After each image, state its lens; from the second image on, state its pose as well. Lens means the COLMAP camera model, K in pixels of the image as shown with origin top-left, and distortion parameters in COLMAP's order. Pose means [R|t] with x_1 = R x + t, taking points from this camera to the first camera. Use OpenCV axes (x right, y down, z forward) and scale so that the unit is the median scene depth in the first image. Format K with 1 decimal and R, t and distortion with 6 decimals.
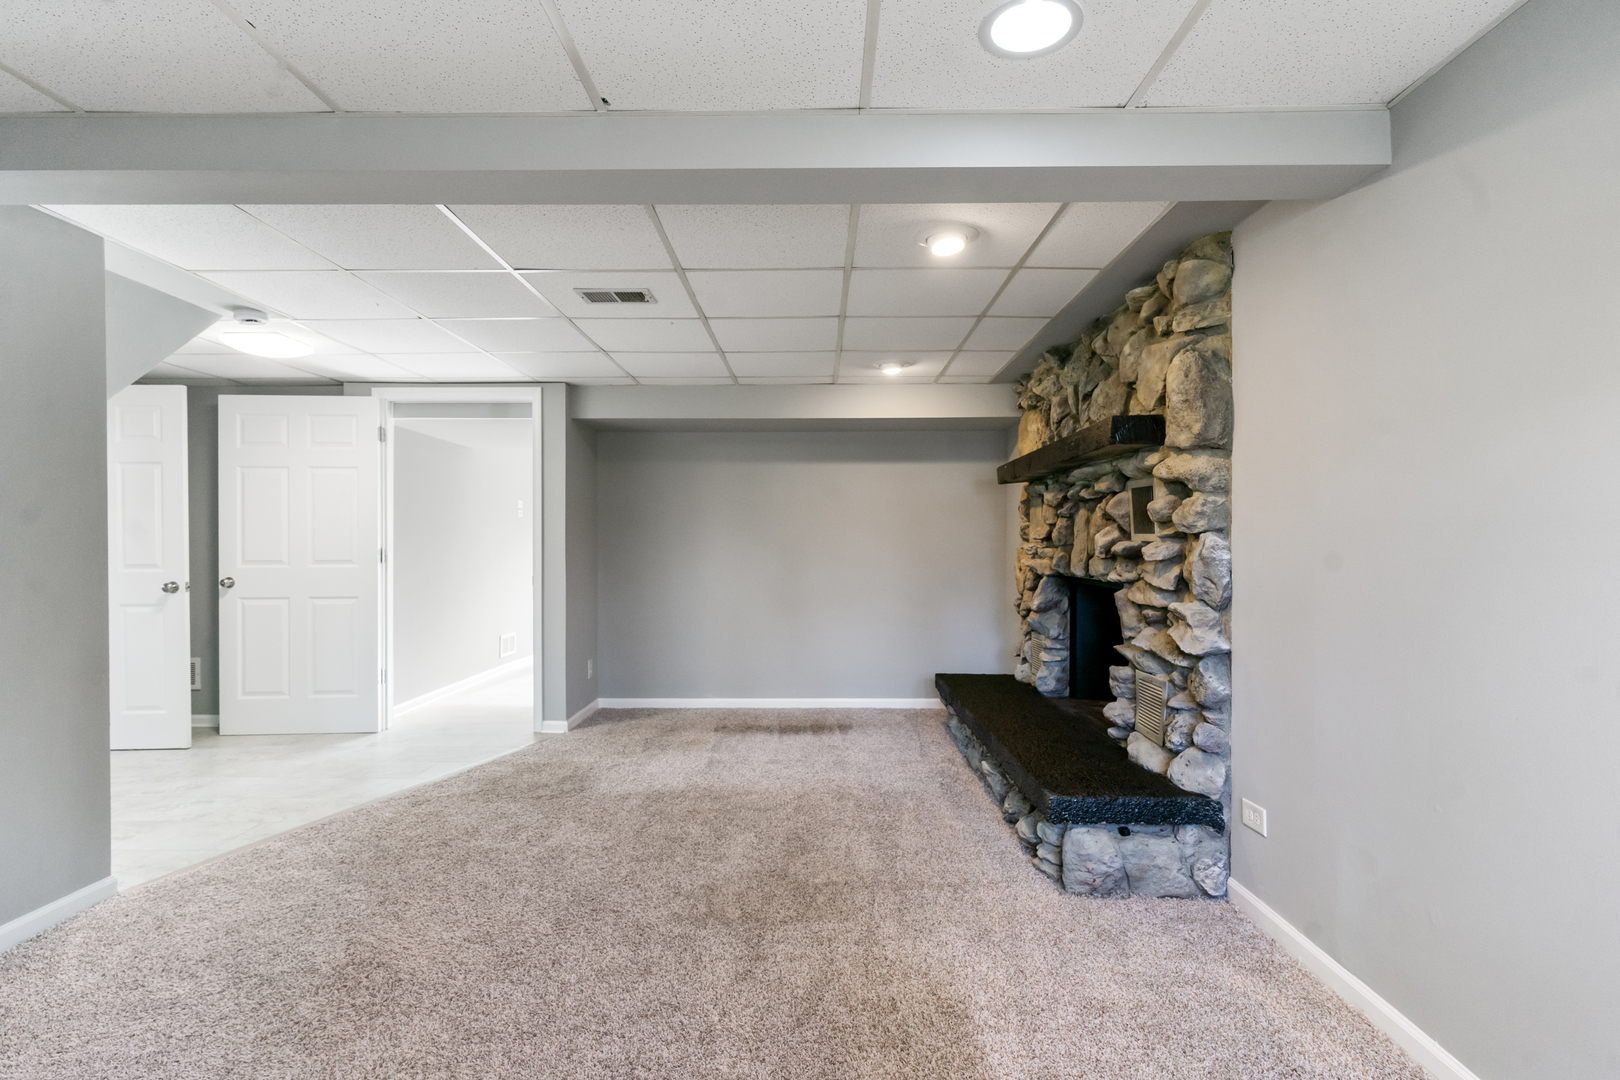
lens RADIAL K [[796.6, 0, 811.4], [0, 796.6, 546.5], [0, 0, 1]] dist [0.004031, 0.000416]
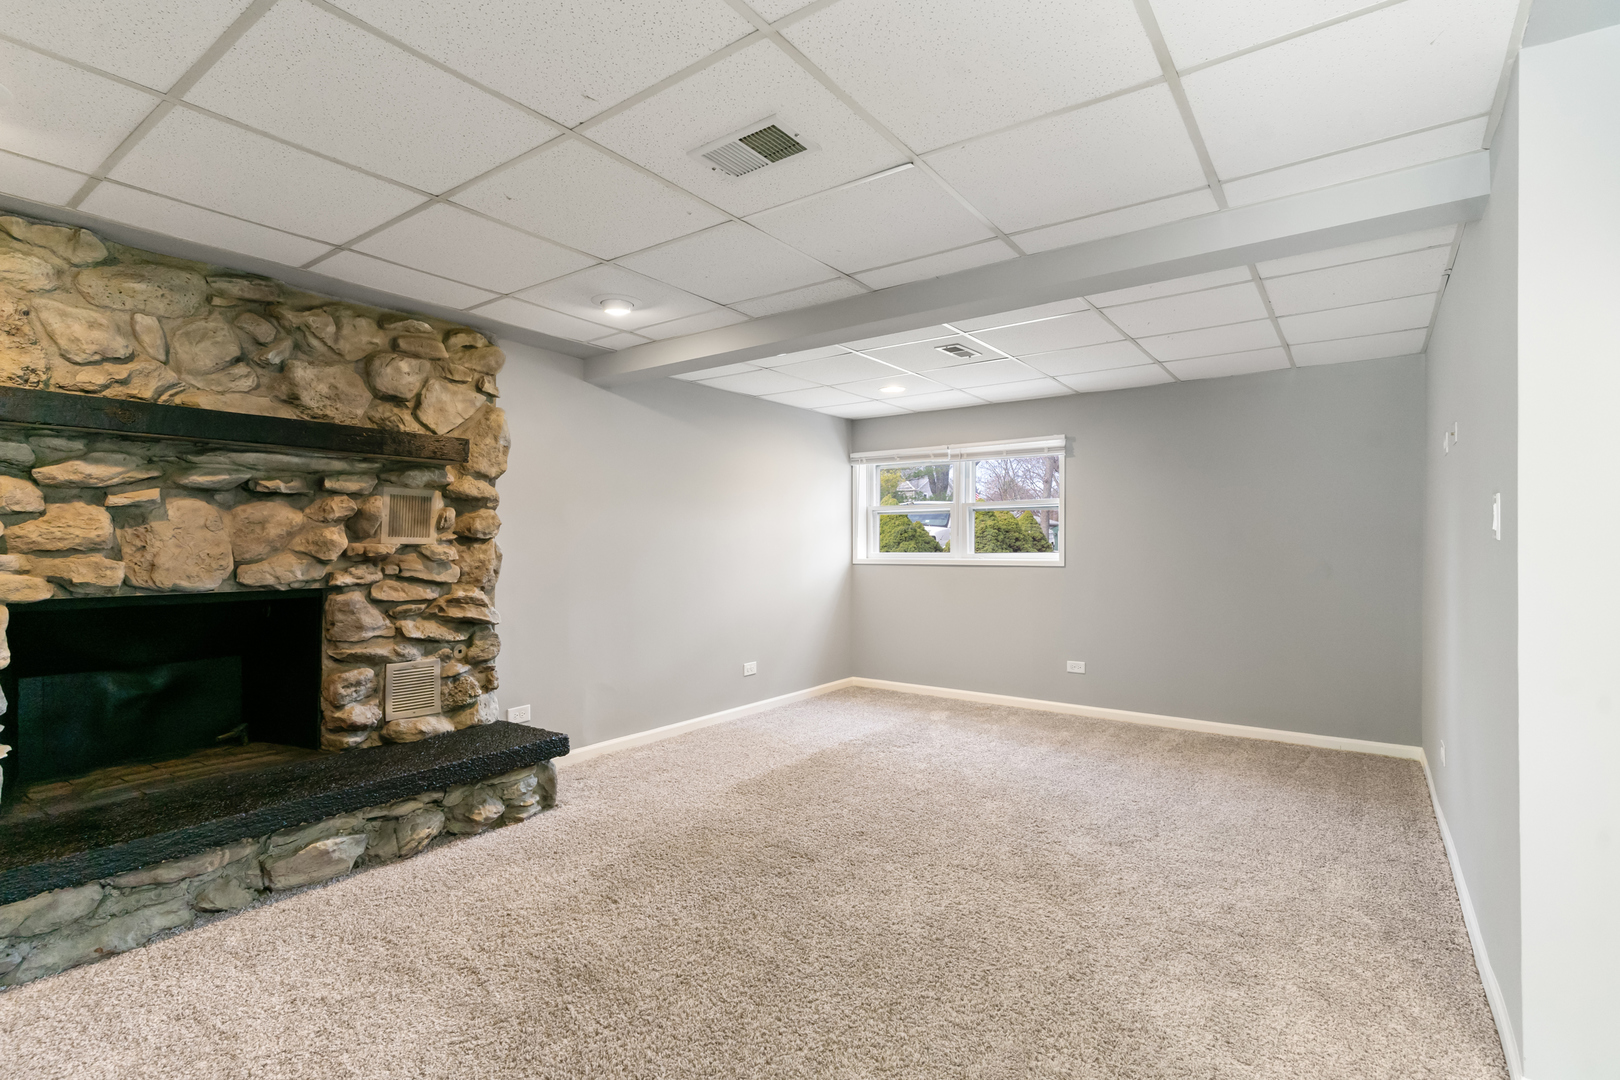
lens RADIAL K [[770.9, 0, 812.2], [0, 770.9, 542.8], [0, 0, 1]] dist [0.002963, 0.000176]
pose [[-0.817862, 0.003874, 0.575401, -0.610978], [0.002467, 0.999992, -0.003227, -0.002418], [-0.575409, -0.001219, -0.817865, 1.416819]]
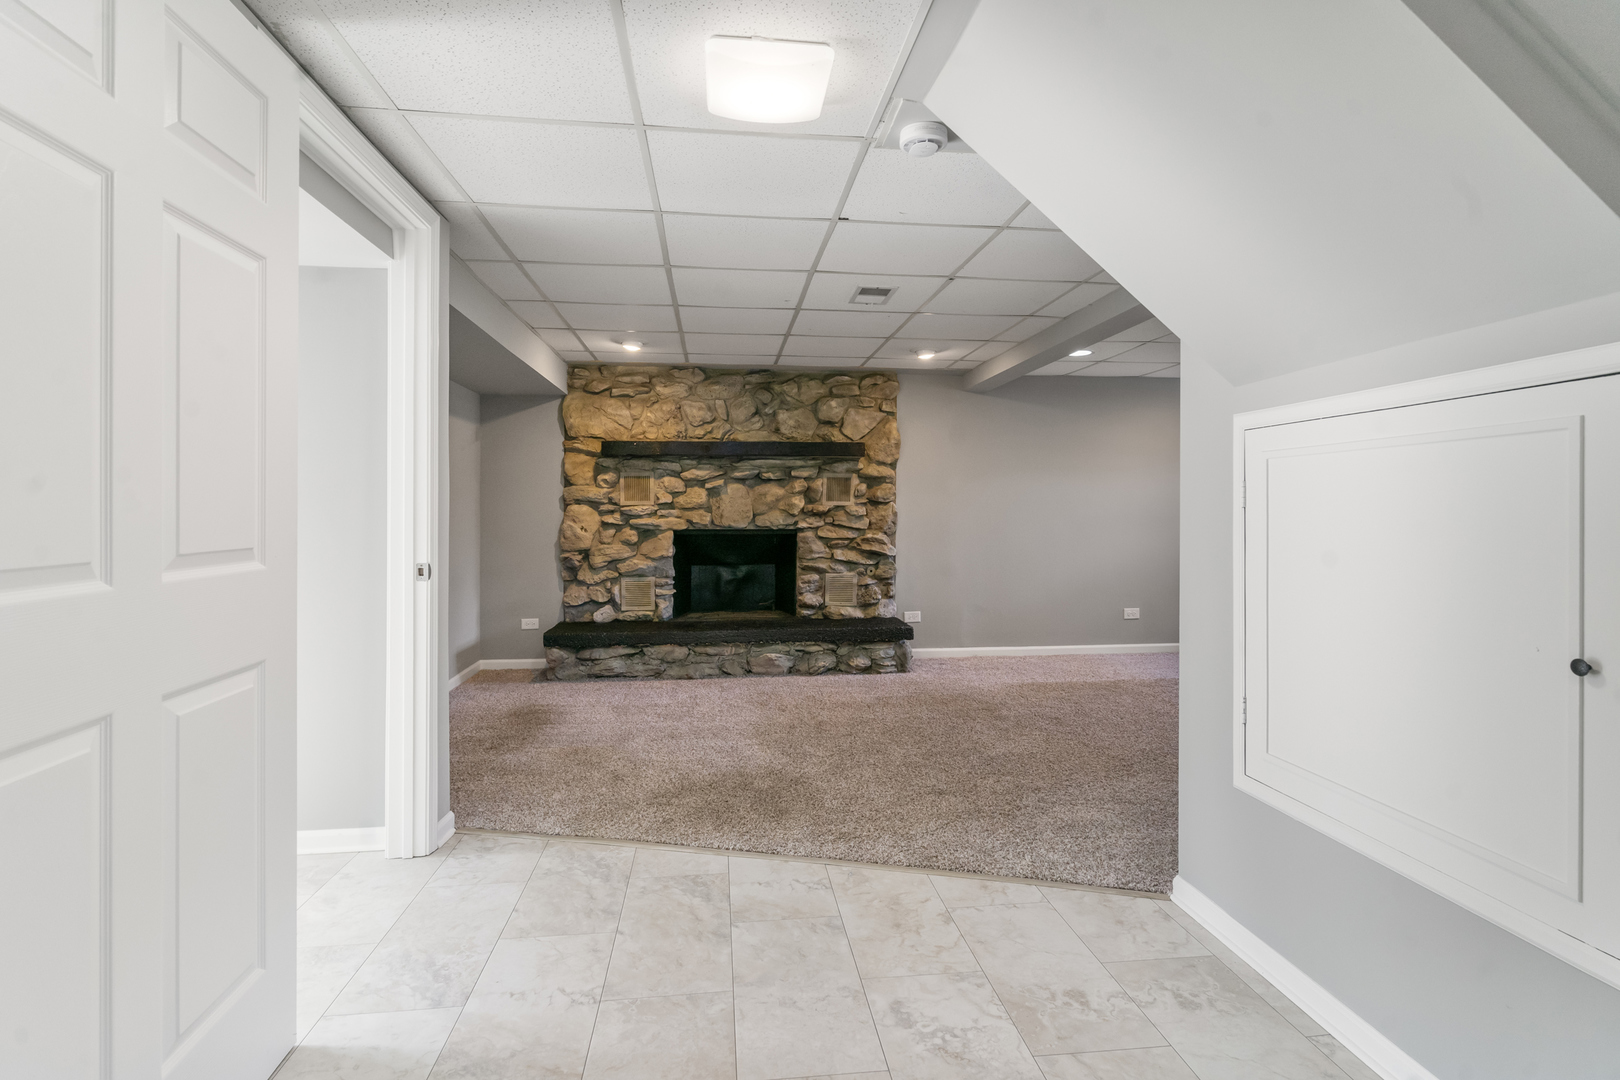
lens RADIAL K [[783.6, 0, 810.1], [0, 783.6, 498.0], [0, 0, 1]] dist [0.001623, -0.000056]
pose [[-0.133513, 0.014002, 0.990948, -1.331561], [0.000375, 0.999901, -0.014078, 0.002794], [-0.991047, -0.001508, -0.133505, 1.199709]]
